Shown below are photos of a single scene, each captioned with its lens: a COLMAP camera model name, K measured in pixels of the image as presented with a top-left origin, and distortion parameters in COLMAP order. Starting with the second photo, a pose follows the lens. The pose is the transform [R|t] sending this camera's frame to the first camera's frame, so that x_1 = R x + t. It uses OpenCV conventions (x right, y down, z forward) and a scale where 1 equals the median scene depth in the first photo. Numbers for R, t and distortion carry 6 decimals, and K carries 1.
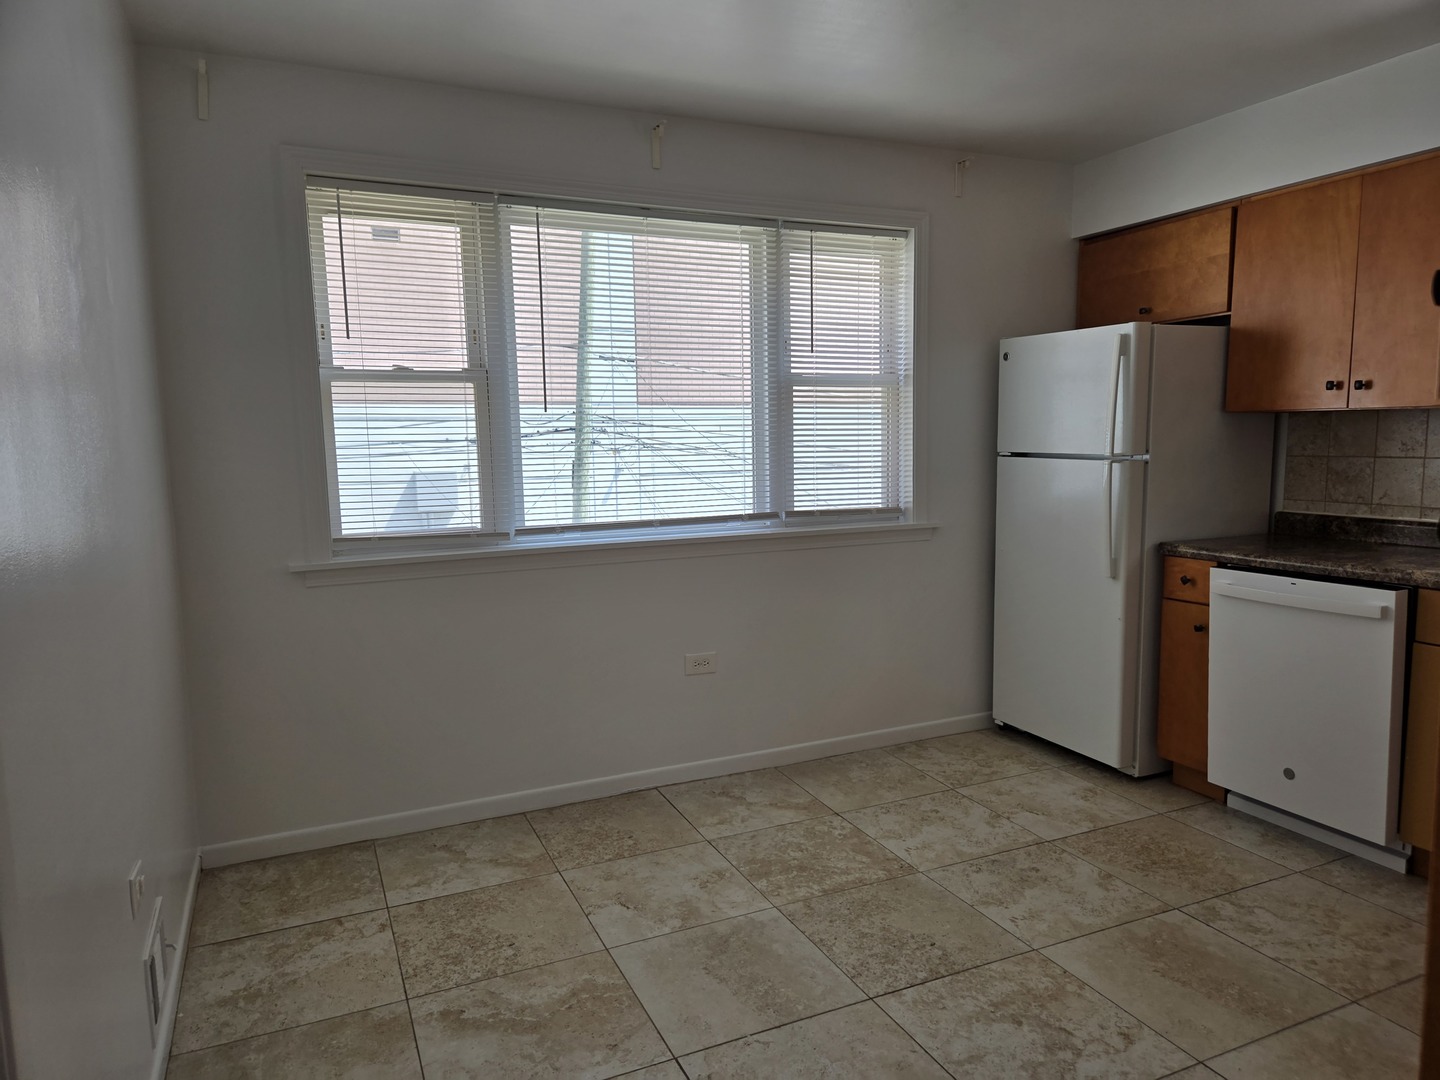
lens RADIAL K [[966.9, 0, 727.9], [0, 966.9, 552.6], [0, 0, 1]] dist [0.072698, -0.067776]
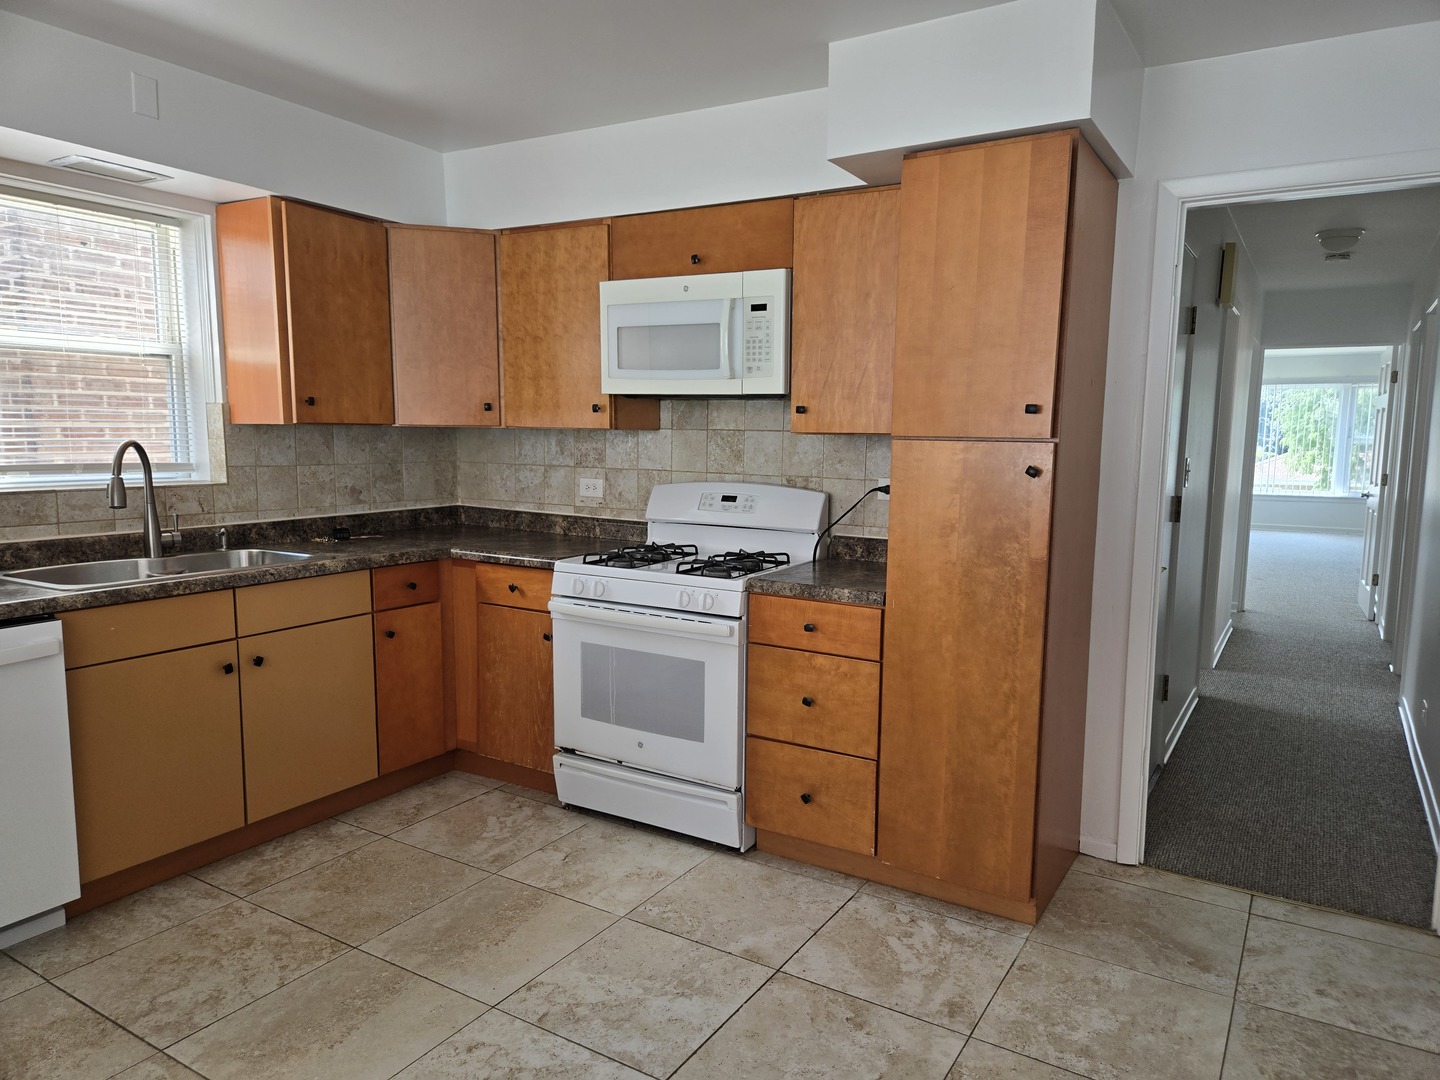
lens RADIAL K [[968.7, 0, 738.9], [0, 968.7, 554.9], [0, 0, 1]] dist [0.073398, -0.063894]
pose [[-0.572033, -0.091950, 0.815060, -0.332088], [0.099418, 0.978598, 0.180174, -0.097230], [-0.814183, 0.184097, -0.550649, 0.789558]]
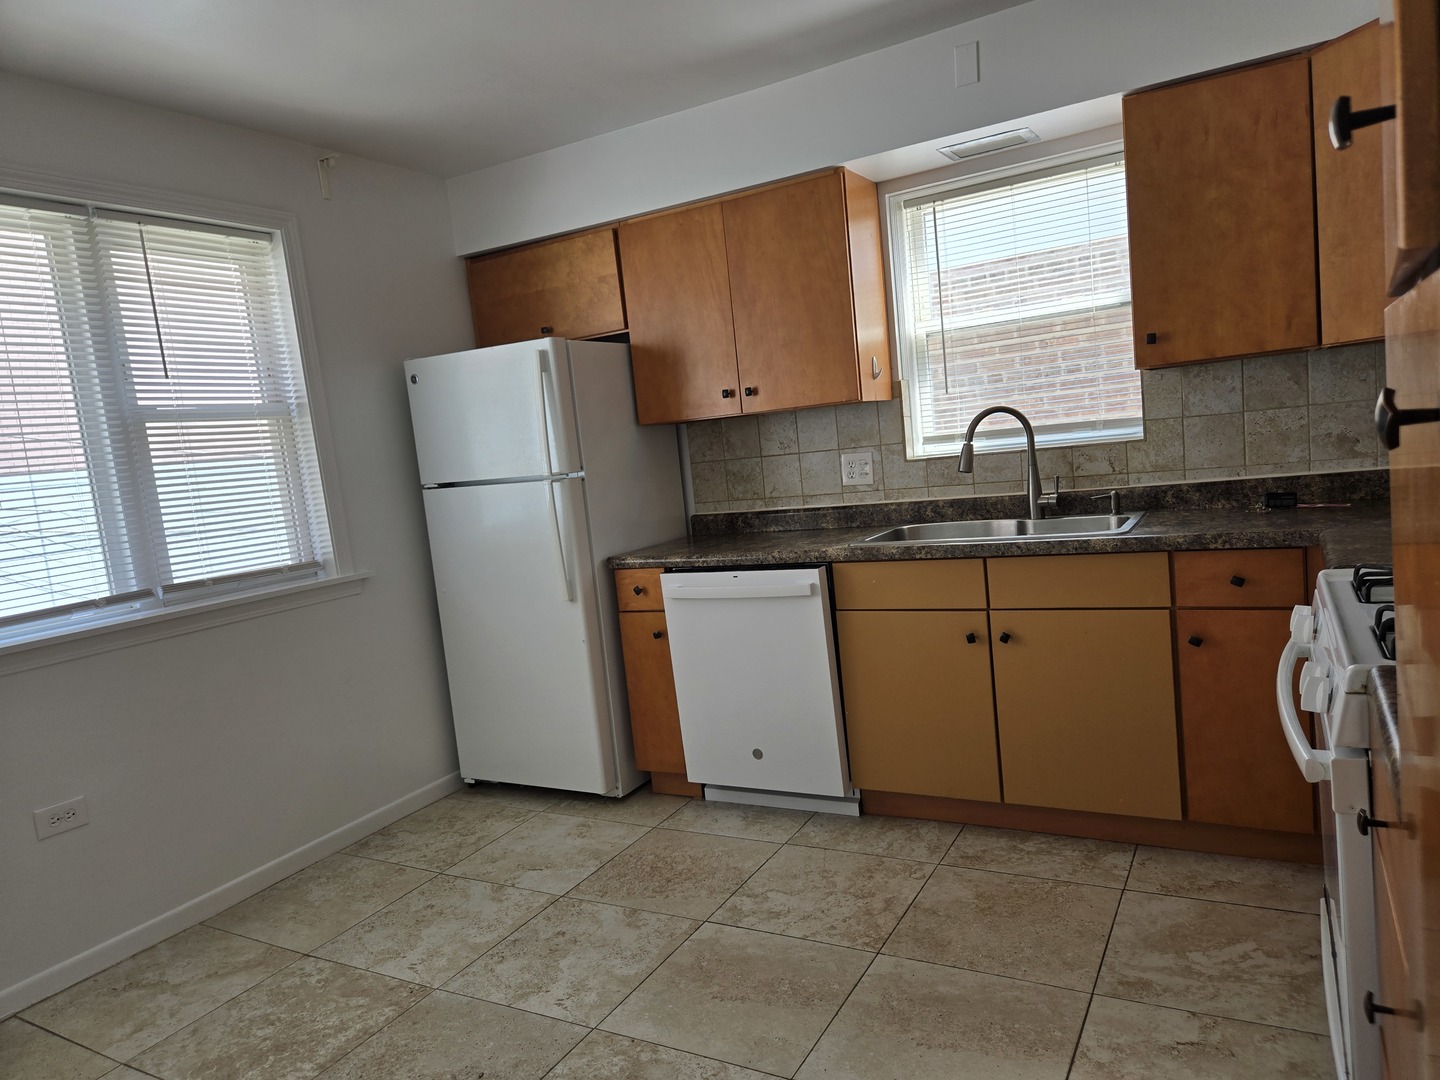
lens RADIAL K [[966.9, 0, 727.9], [0, 966.9, 552.6], [0, 0, 1]] dist [0.072698, -0.067776]
pose [[0.802107, -0.134984, 0.581725, -0.033165], [0.161419, 0.986865, 0.006421, -0.002080], [-0.574951, 0.088751, 0.813360, 0.131715]]
